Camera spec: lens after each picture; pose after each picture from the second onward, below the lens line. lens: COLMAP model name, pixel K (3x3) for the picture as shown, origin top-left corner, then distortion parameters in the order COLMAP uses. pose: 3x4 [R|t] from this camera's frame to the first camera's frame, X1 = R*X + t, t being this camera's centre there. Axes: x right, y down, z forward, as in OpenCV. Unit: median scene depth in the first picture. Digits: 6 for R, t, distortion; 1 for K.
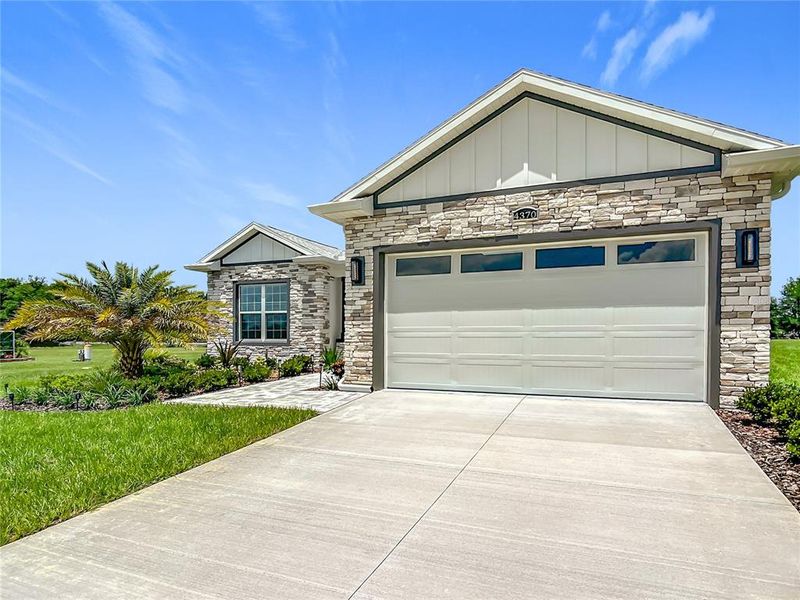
lens RADIAL K [[423.9, 0, 381.8], [0, 423.9, 323.4], [0, 0, 1]] dist [0.001417, -0.000344]
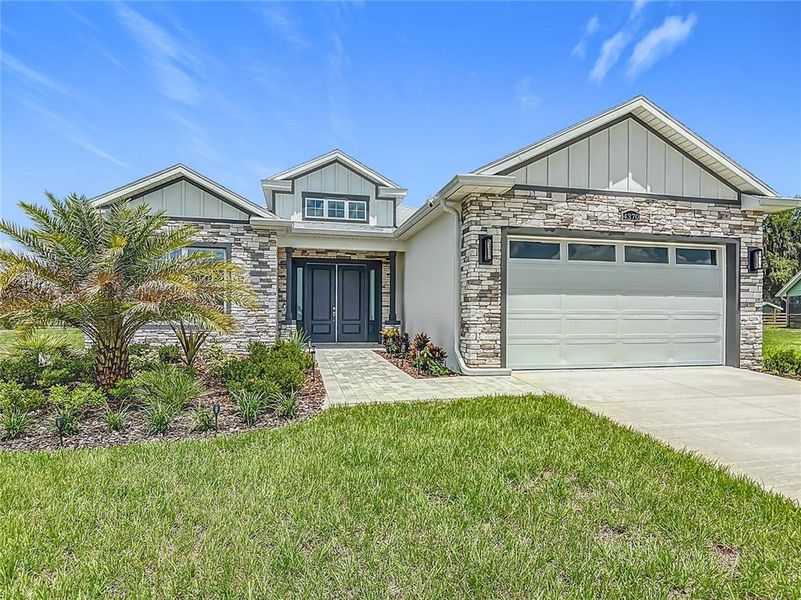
lens RADIAL K [[449.5, 0, 404.3], [0, 449.5, 303.0], [0, 0, 1]] dist [-0.006907, -0.000305]
pose [[0.846044, 0.023257, 0.532605, -0.801858], [-0.021119, 0.999726, -0.010108, 0.012051], [-0.532694, -0.002696, 0.846304, 0.255205]]
